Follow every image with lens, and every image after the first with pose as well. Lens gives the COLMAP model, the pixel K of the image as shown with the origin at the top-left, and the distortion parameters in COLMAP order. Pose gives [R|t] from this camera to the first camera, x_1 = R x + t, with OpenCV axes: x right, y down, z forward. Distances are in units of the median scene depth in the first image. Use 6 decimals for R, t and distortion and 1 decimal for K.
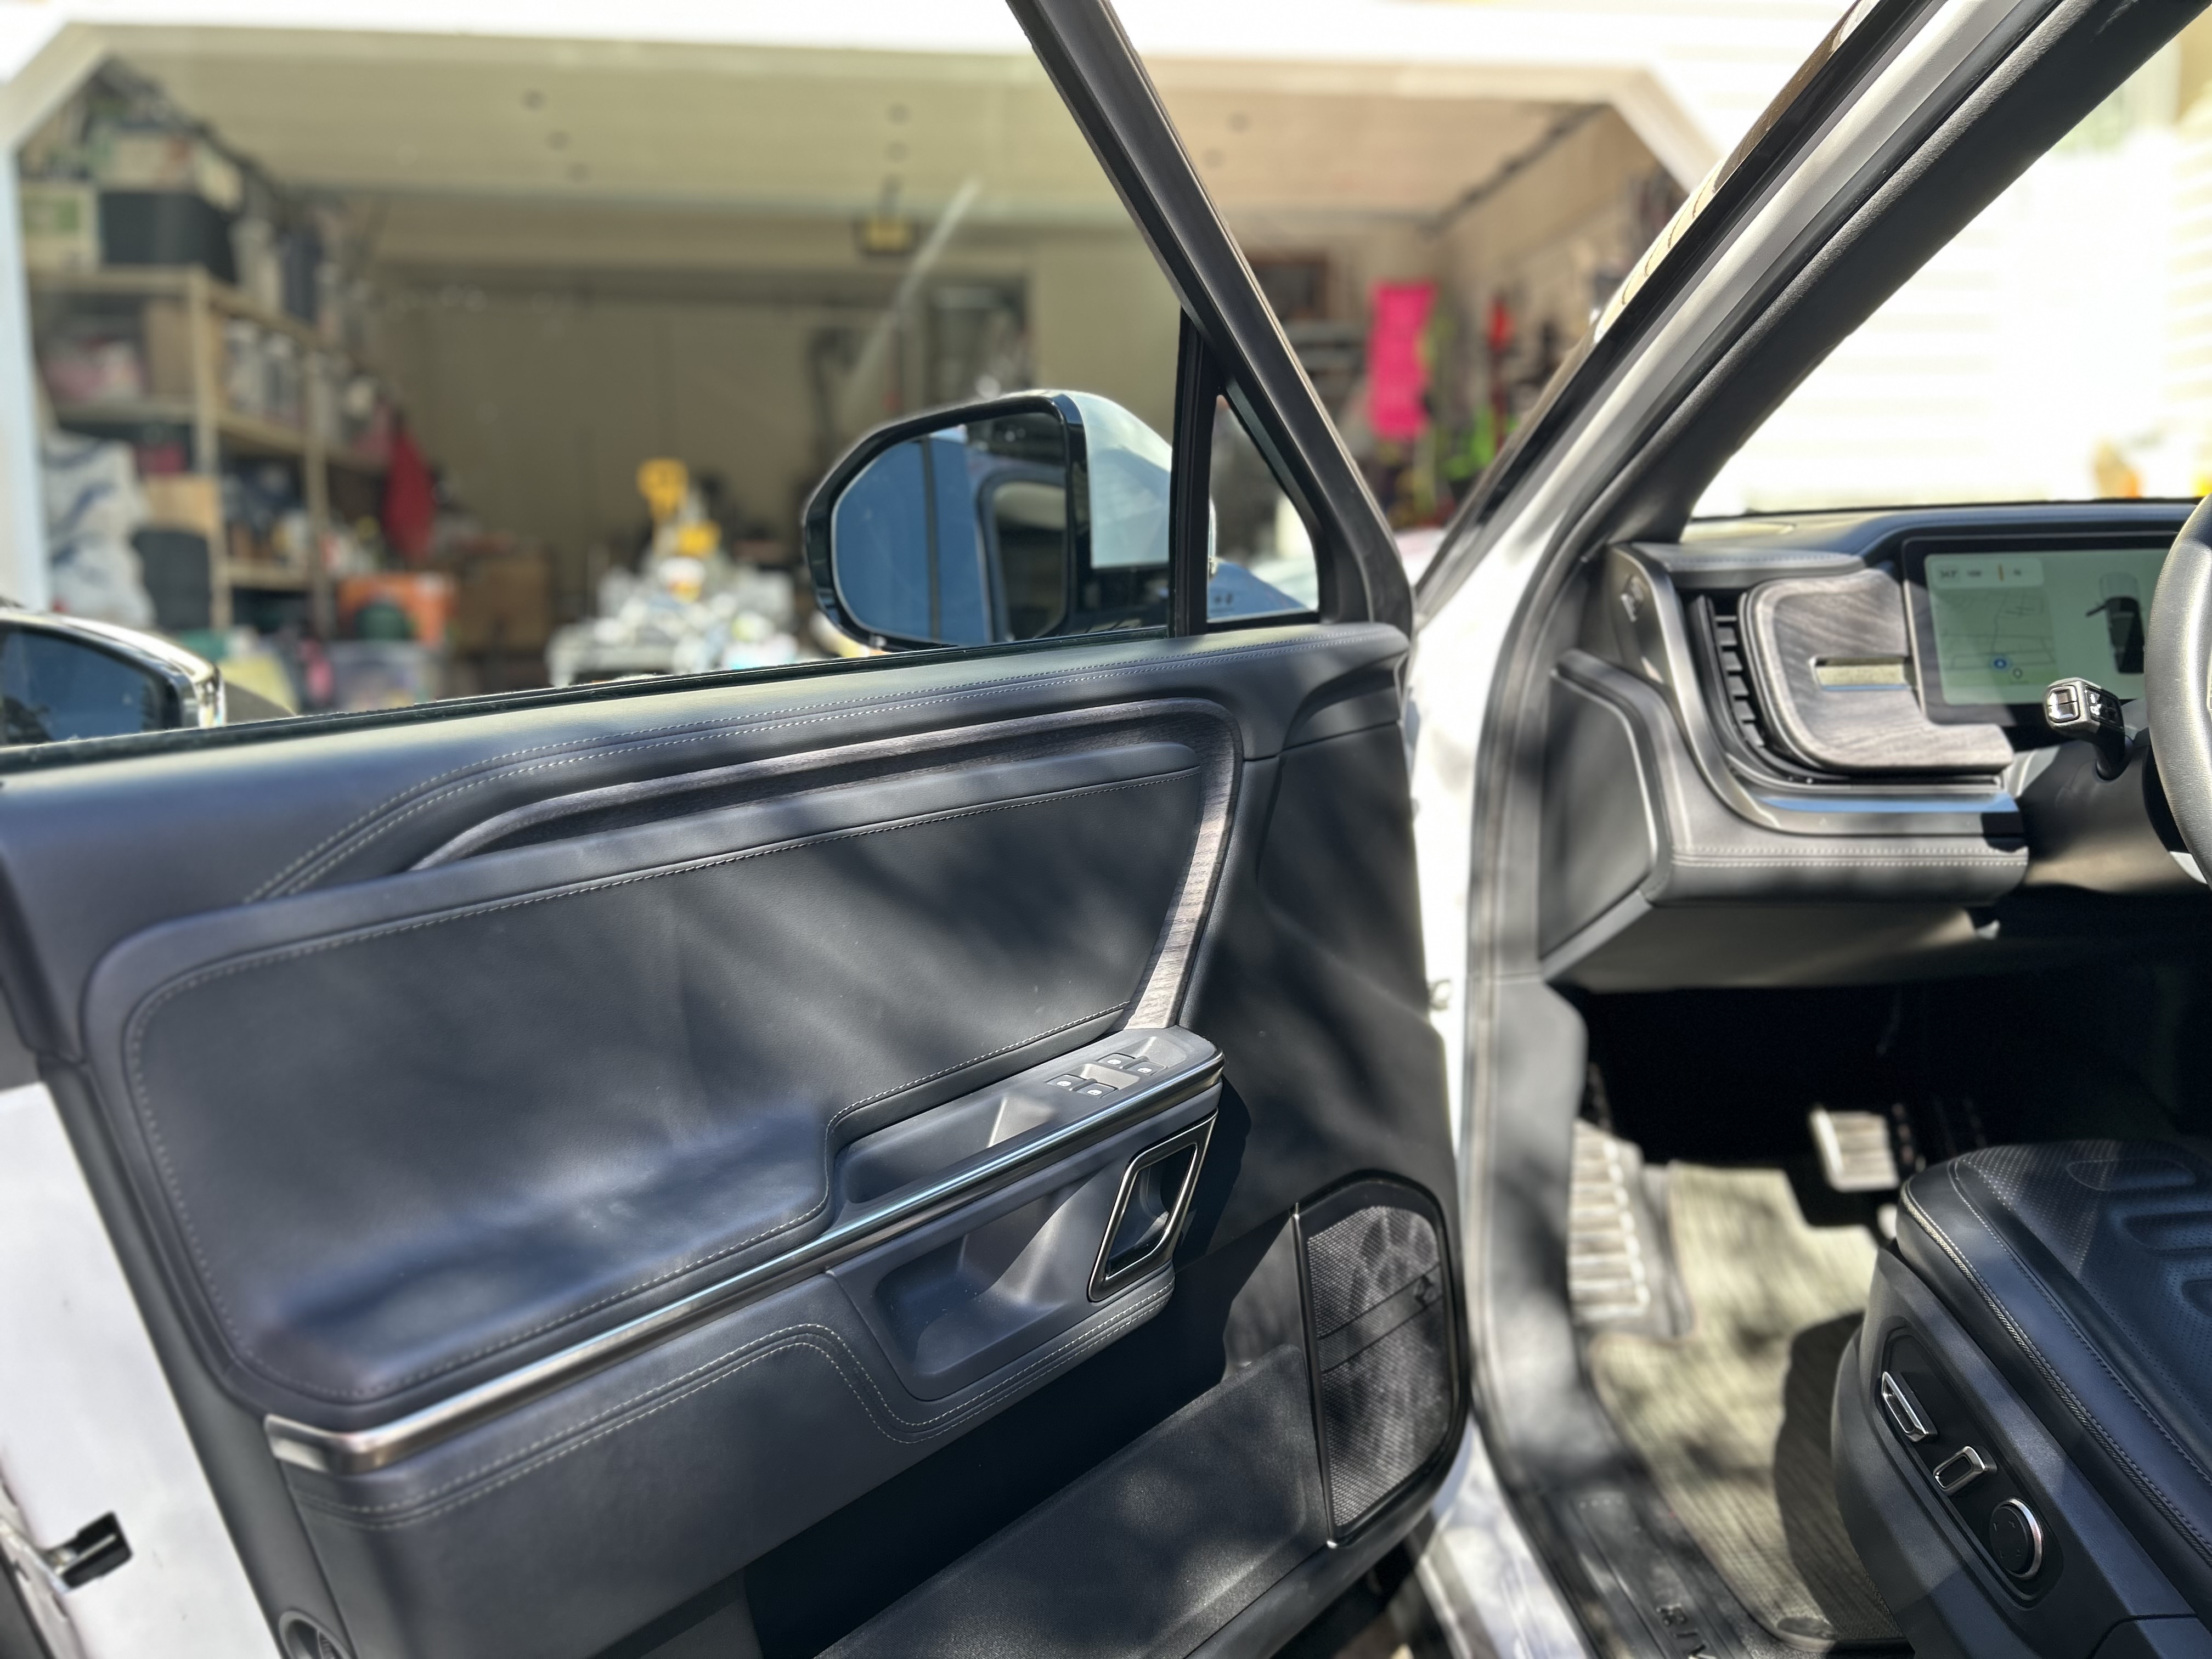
lens RADIAL K [[1692.6, 0, 1106.0], [0, 1692.6, 829.5], [0, 0, 1]] dist [0.026090, -0.003320]
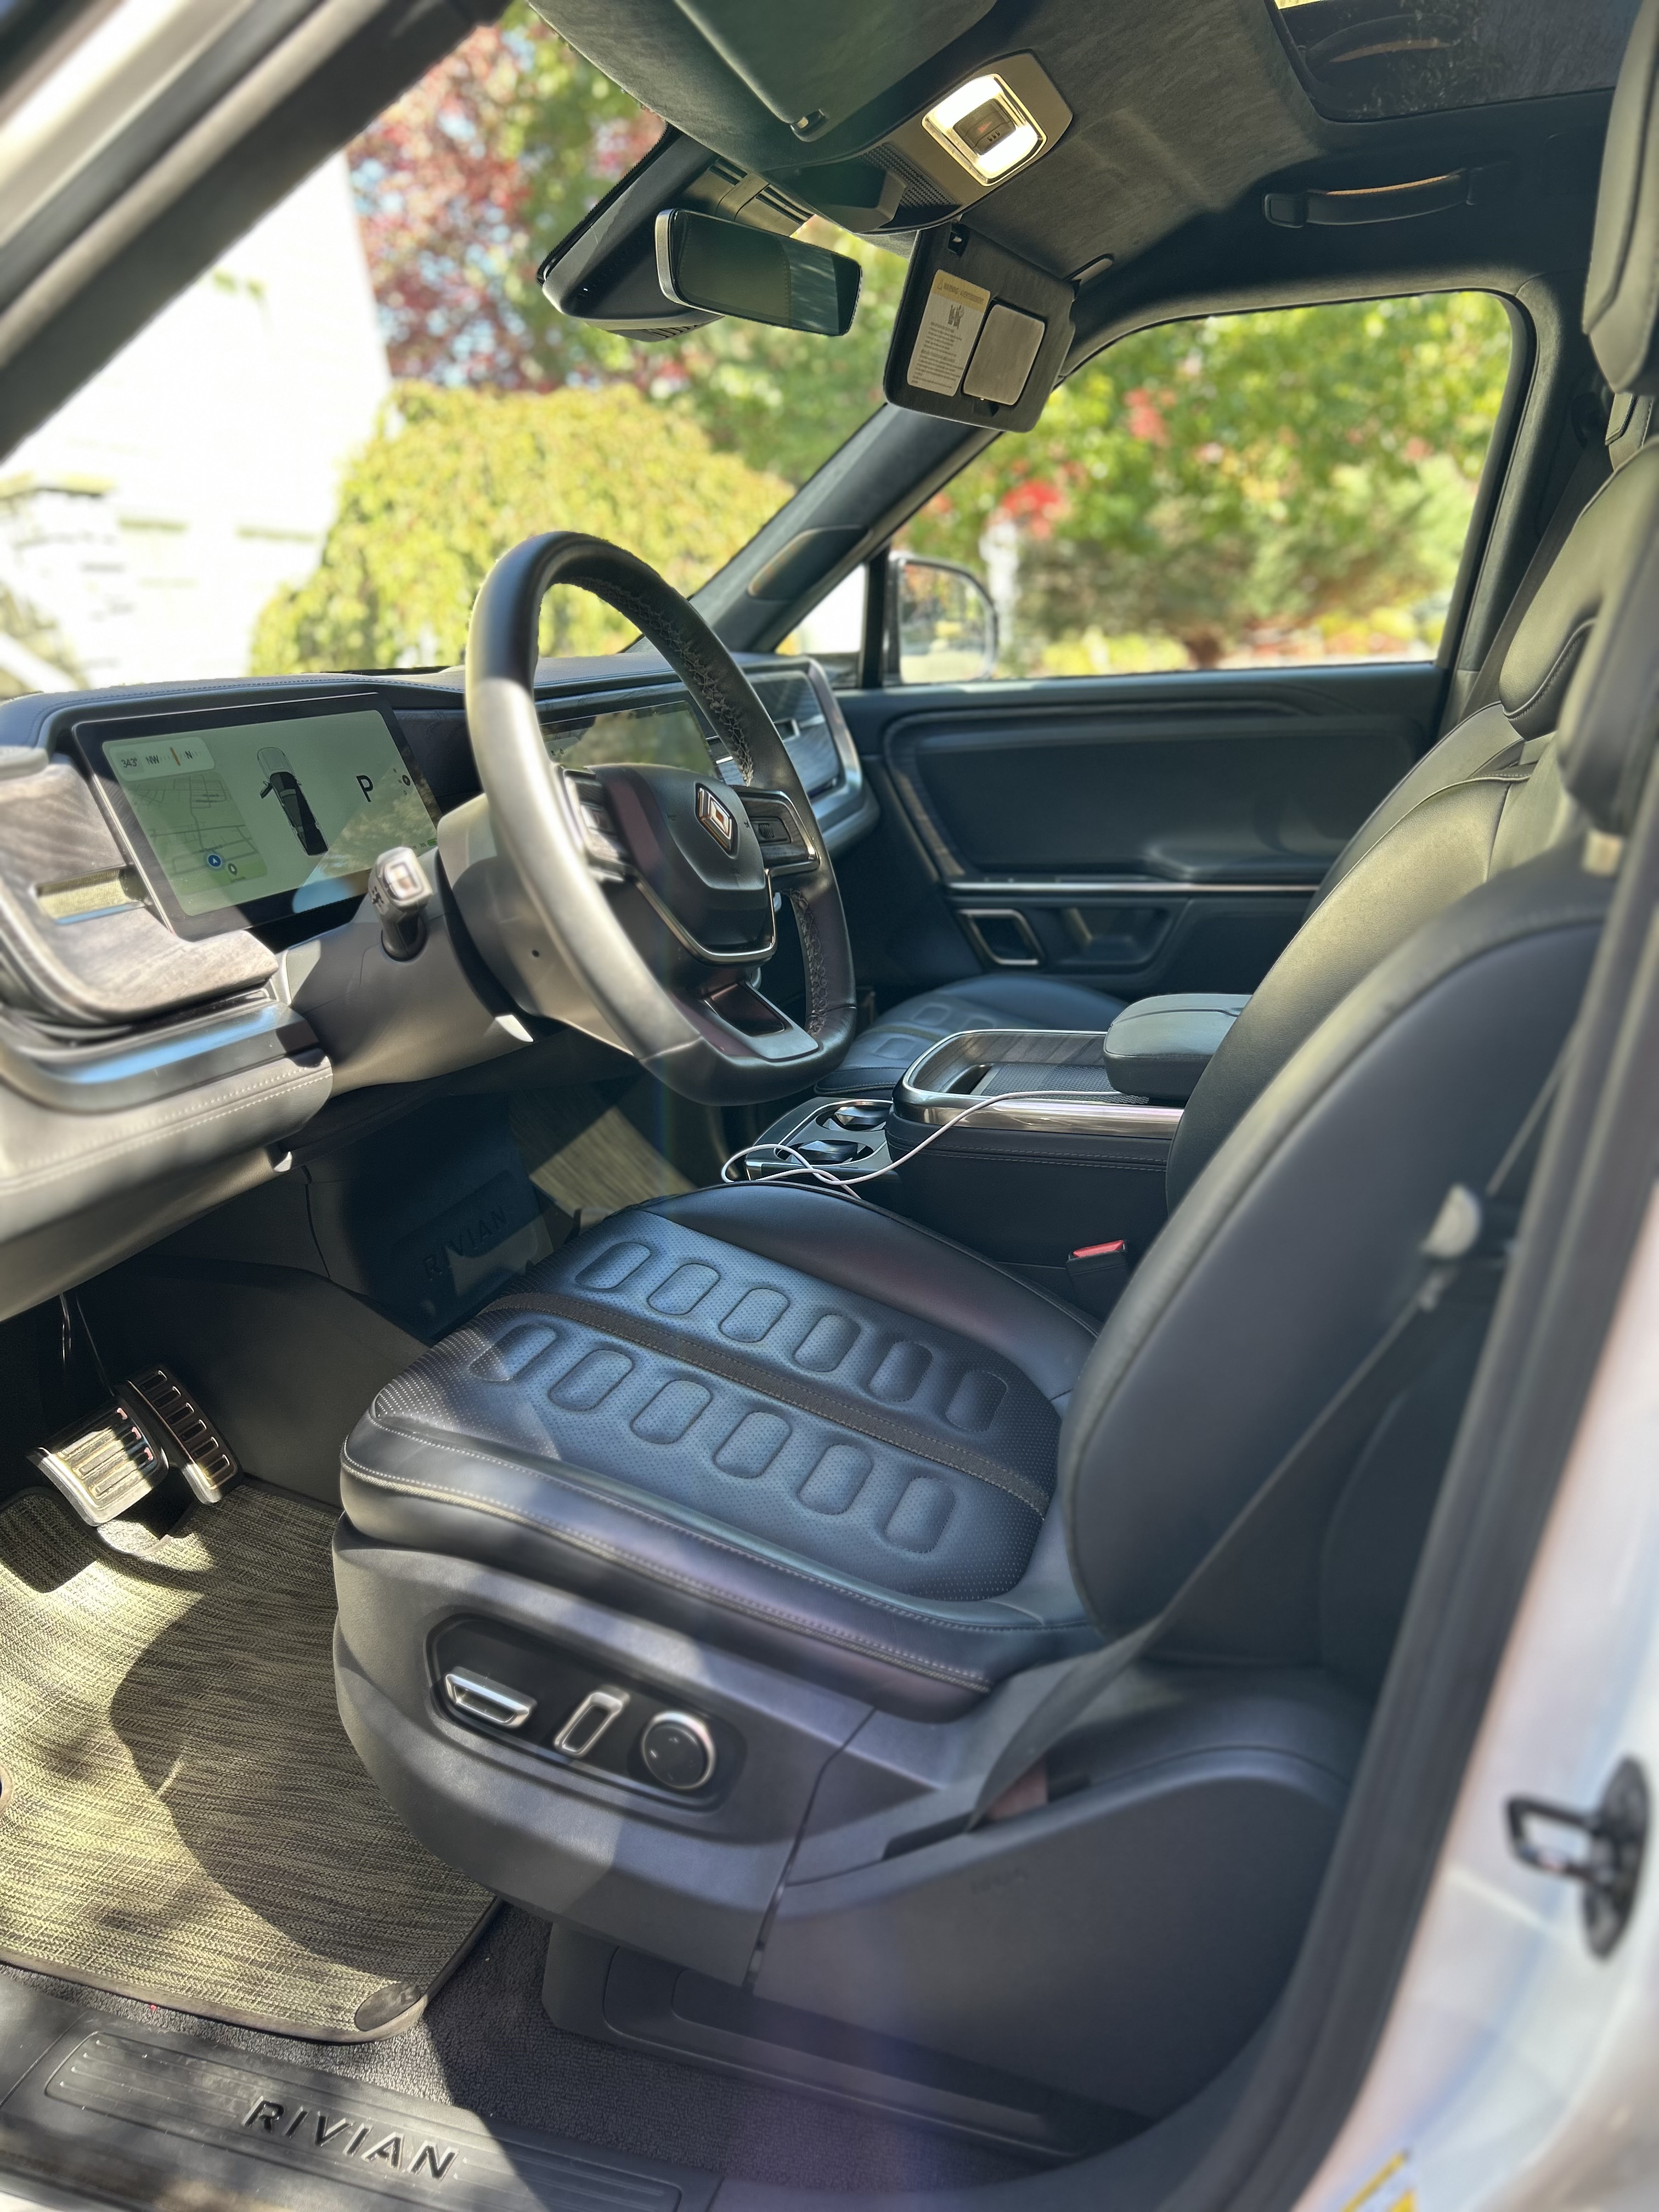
lens RADIAL K [[1692.6, 0, 829.5], [0, 1692.6, 1106.0], [0, 0, 1]] dist [0.026090, -0.003320]
pose [[0.421197, -0.263401, 0.867878, -0.117720], [0.252576, 0.953111, 0.166690, -0.044647], [-0.871090, 0.148996, 0.467976, 0.354011]]
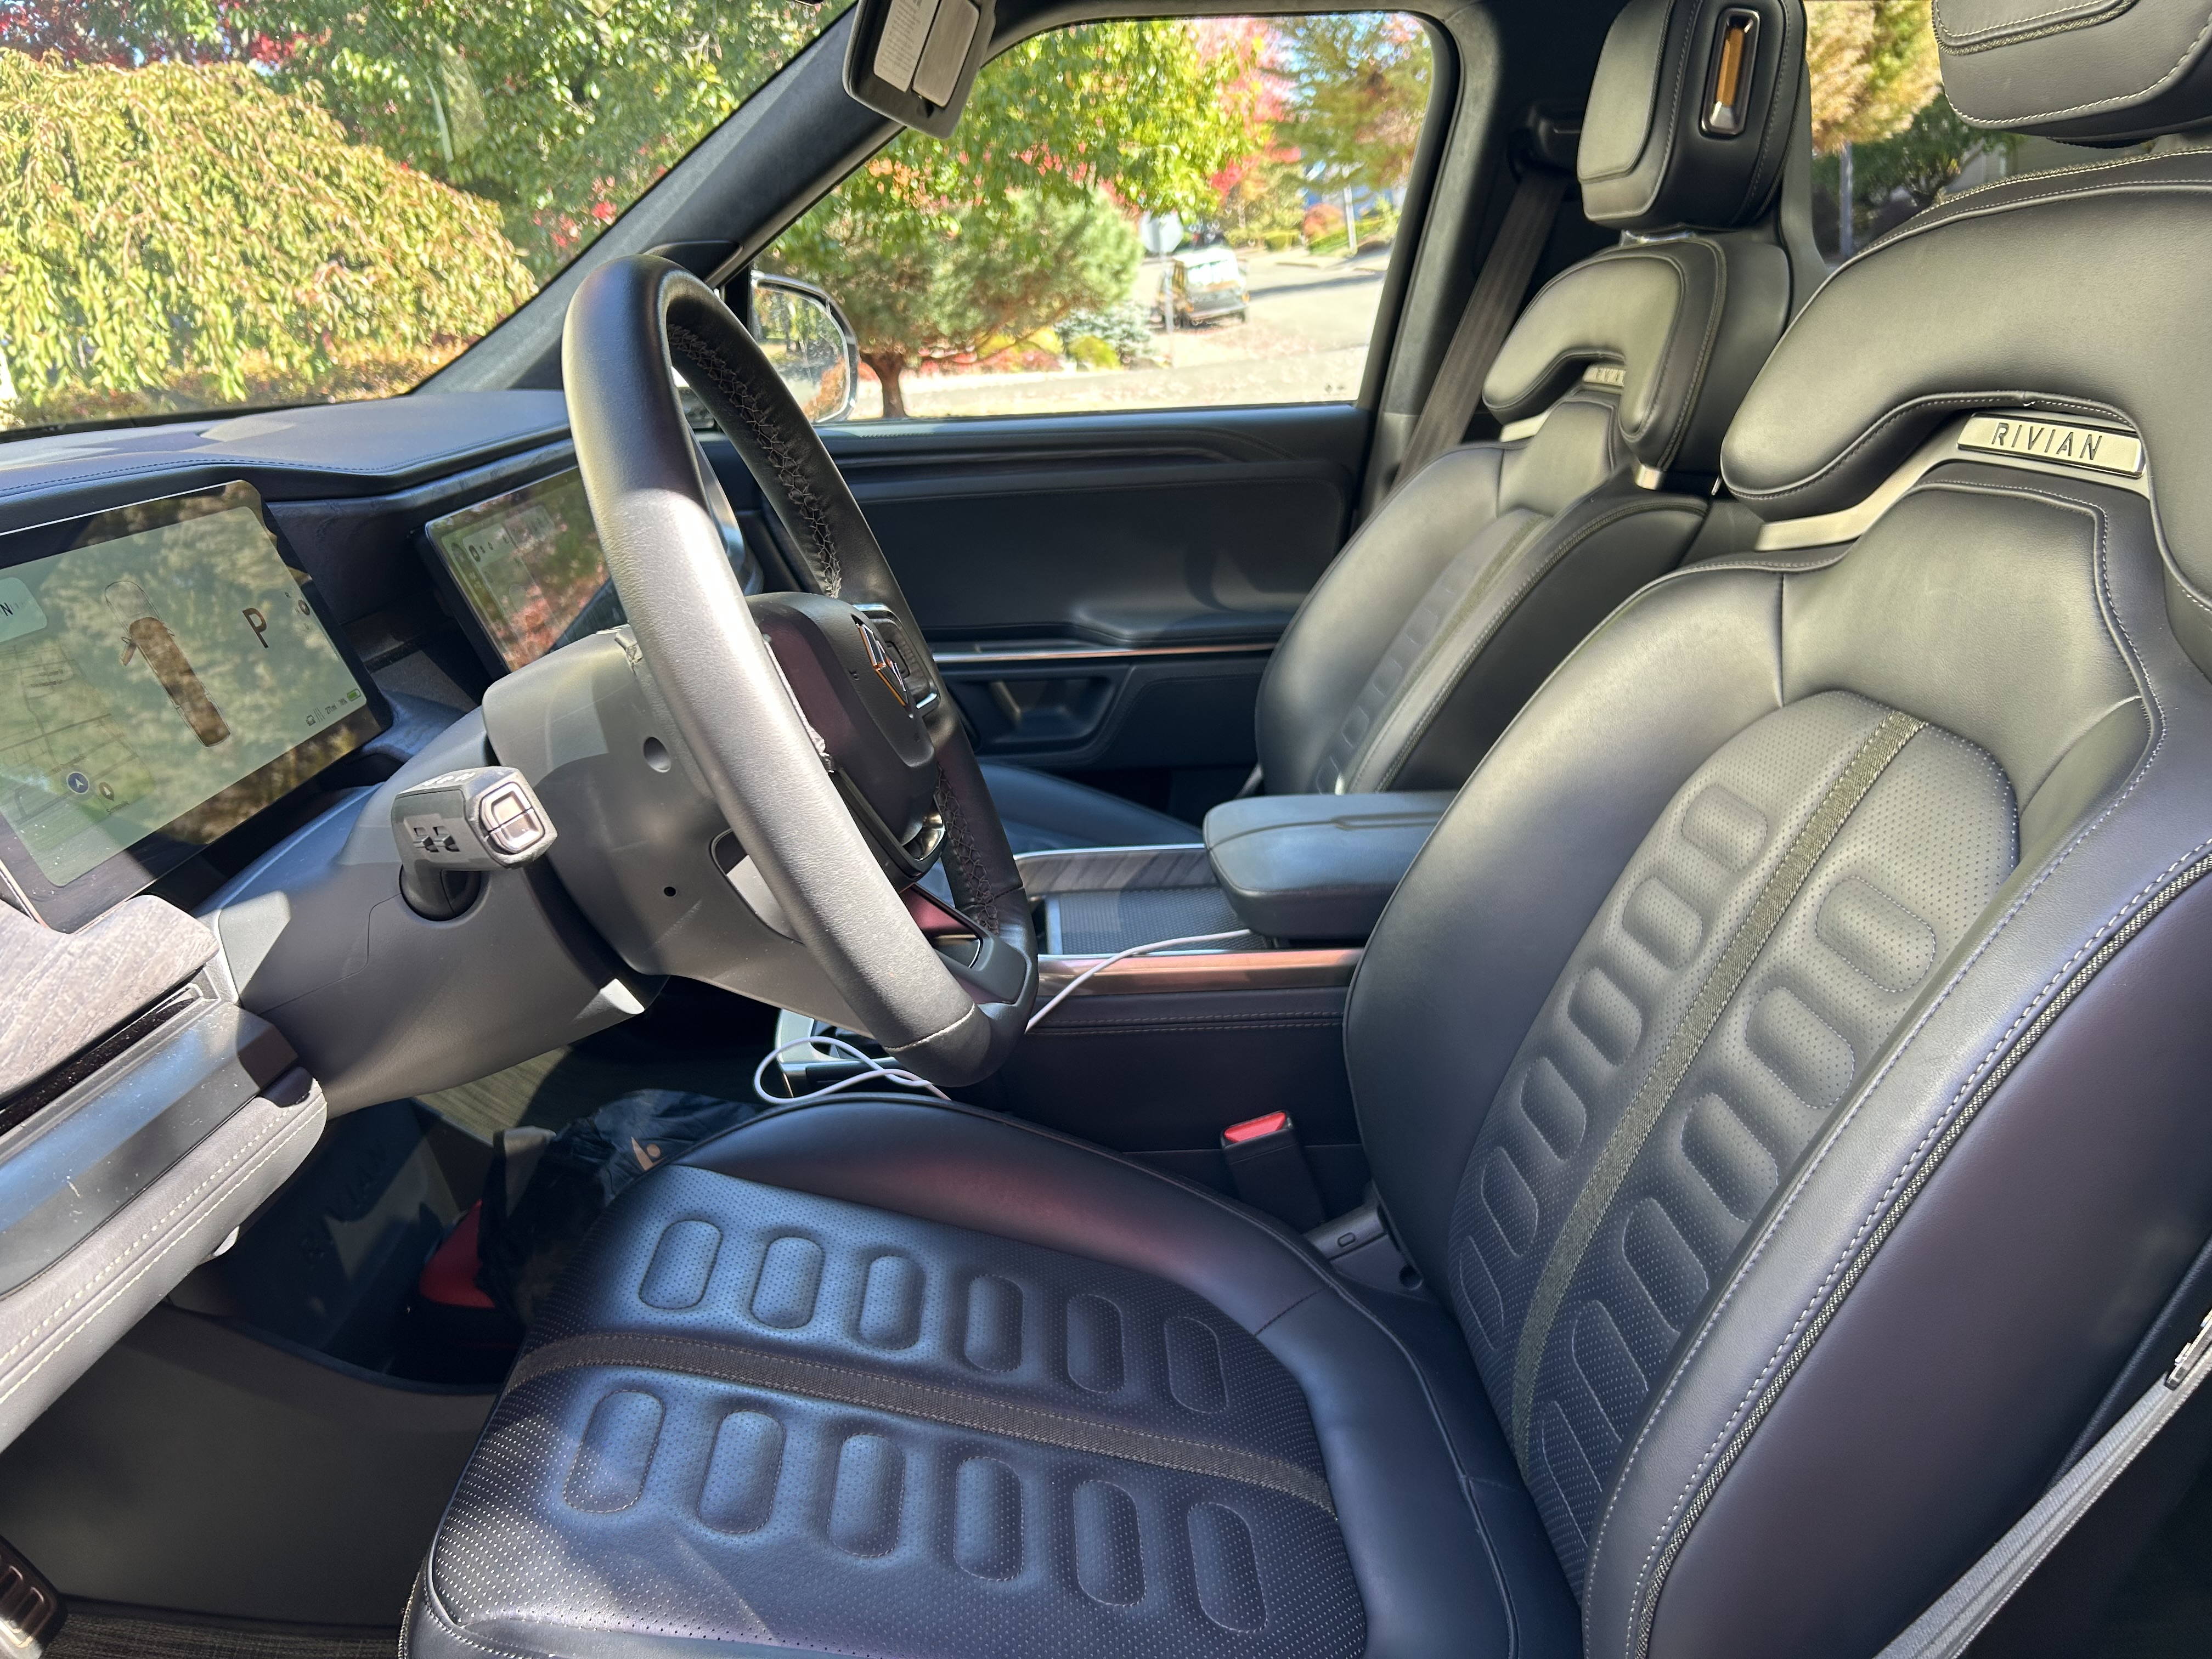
lens RADIAL K [[1682.3, 0, 1110.5], [0, 1682.3, 814.1], [0, 0, 1]] dist [0.056804, -0.121321]
pose [[0.066690, -0.286357, 0.955799, 0.051270], [0.261871, 0.929374, 0.260168, -0.140966], [-0.962796, 0.232946, 0.136969, 0.633169]]
